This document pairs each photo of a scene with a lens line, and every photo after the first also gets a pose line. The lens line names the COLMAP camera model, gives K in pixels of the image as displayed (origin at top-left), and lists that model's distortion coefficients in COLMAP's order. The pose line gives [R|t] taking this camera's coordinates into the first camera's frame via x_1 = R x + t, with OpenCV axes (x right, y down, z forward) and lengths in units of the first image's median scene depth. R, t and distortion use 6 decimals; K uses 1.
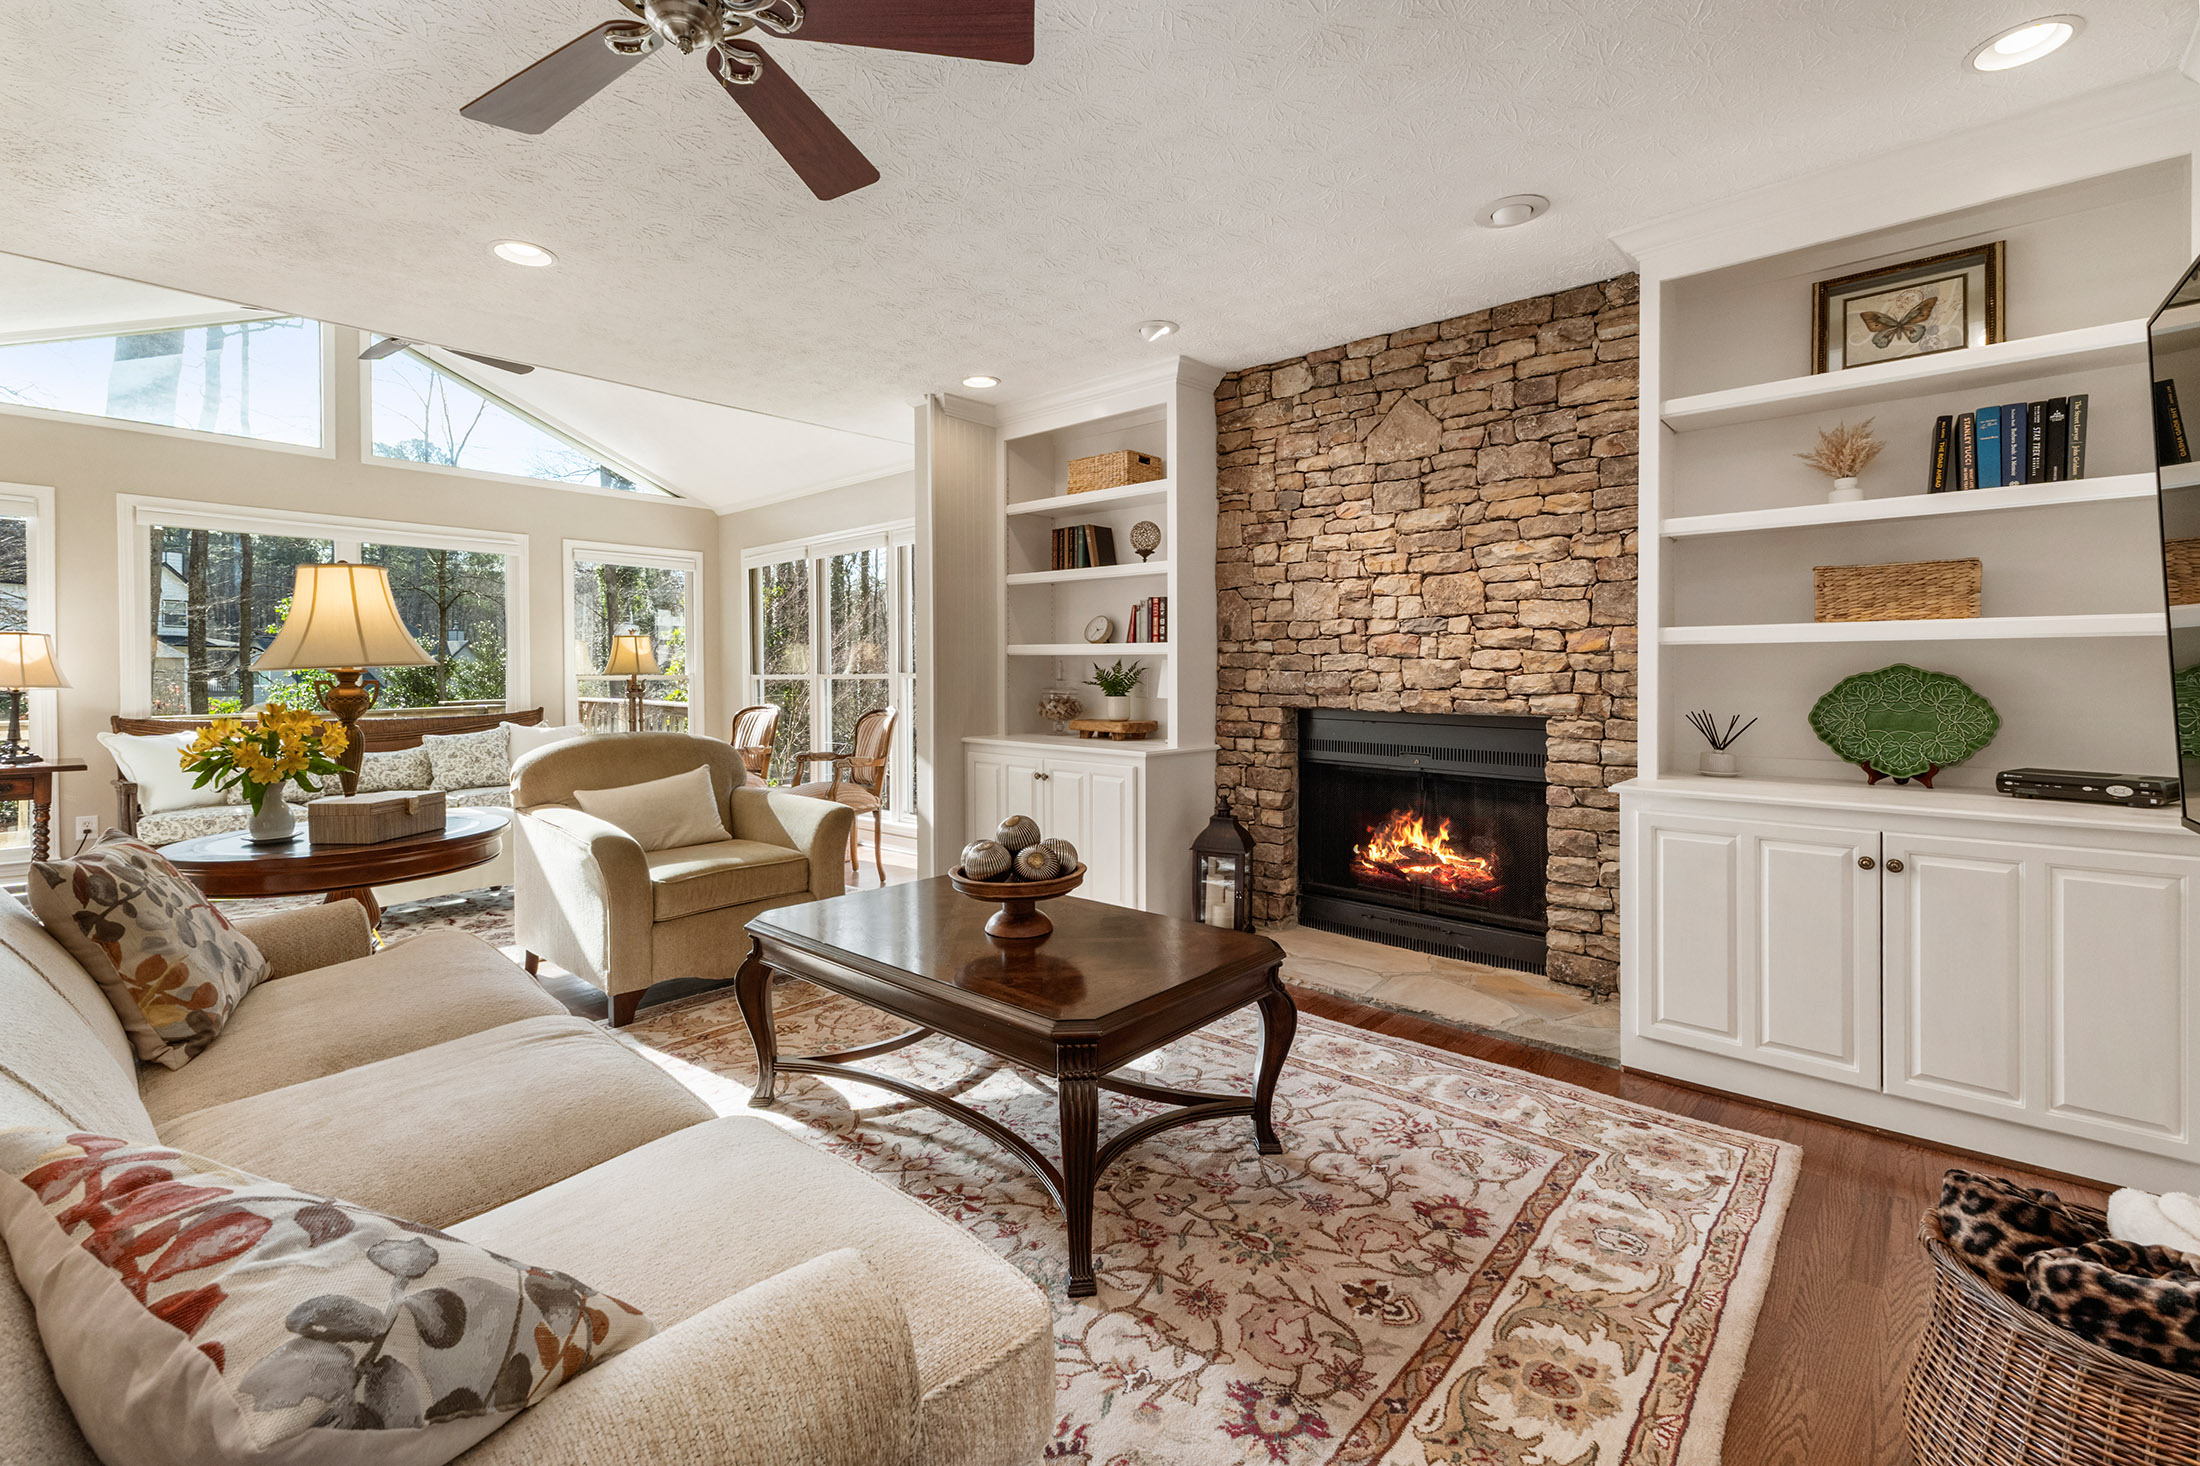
lens RADIAL K [[938.5, 0, 1108.7], [0, 938.5, 681.5], [0, 0, 1]] dist [0.005560, -0.000531]
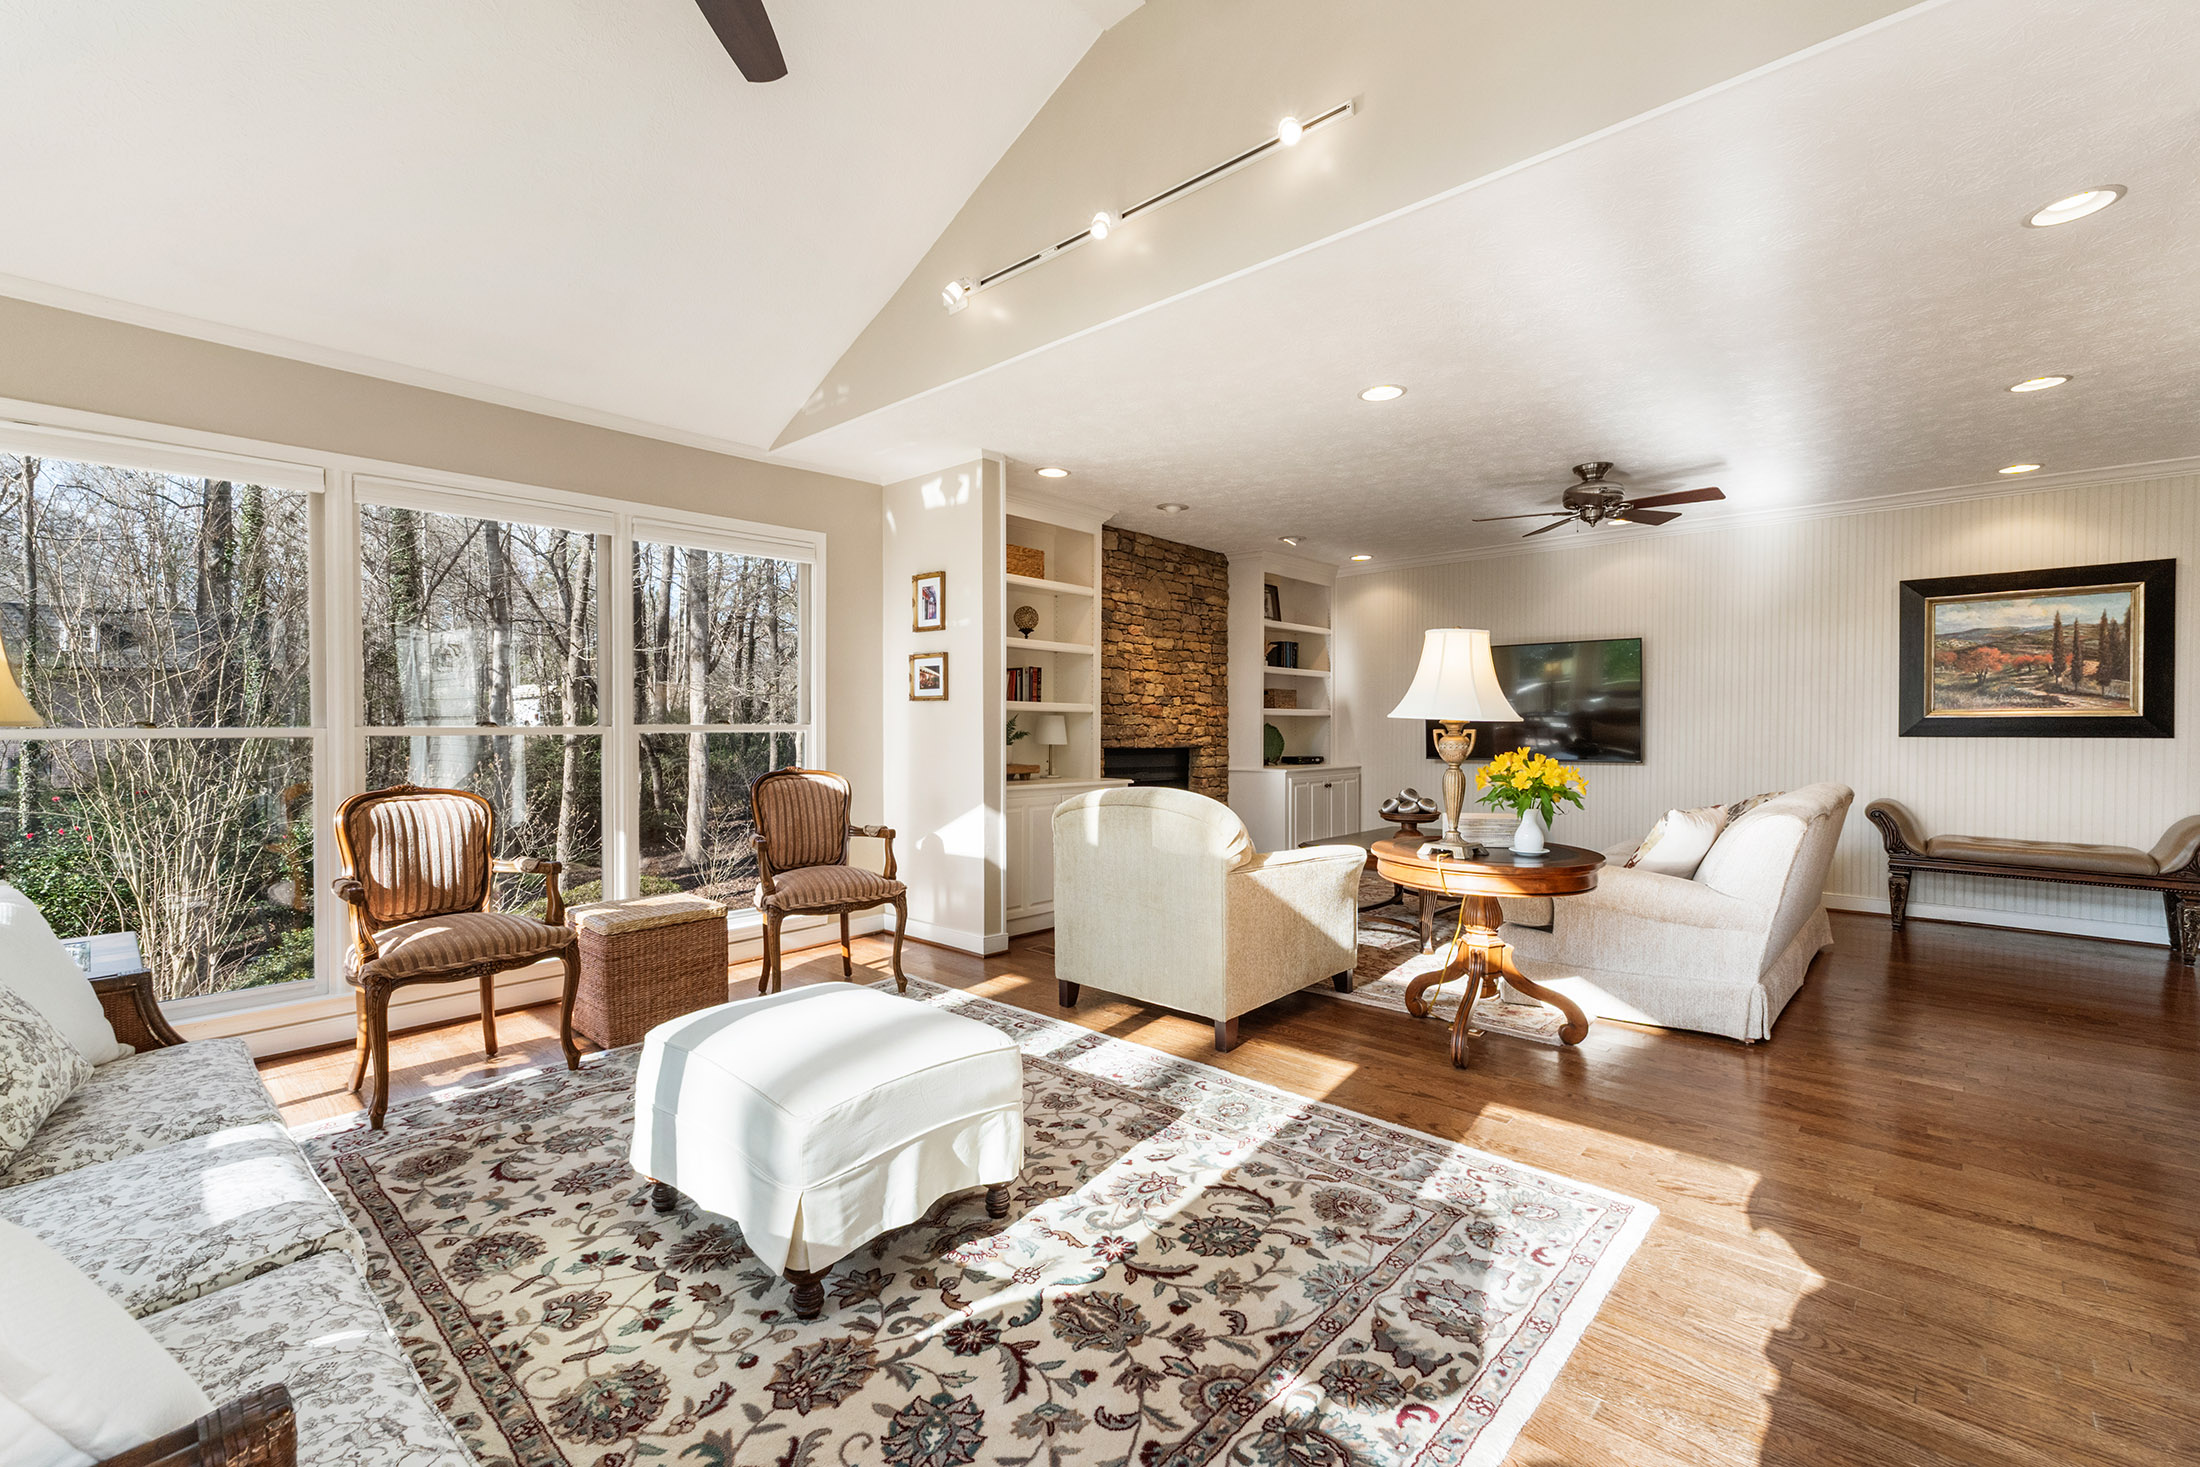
lens RADIAL K [[938.5, 0, 1098.0], [0, 938.5, 737.1], [0, 0, 1]] dist [0.005560, -0.000531]
pose [[0.018122, -0.008243, 0.999802, -1.660487], [0.010524, 0.999912, 0.008053, -0.003736], [-0.999780, 0.010376, 0.018207, 1.193488]]
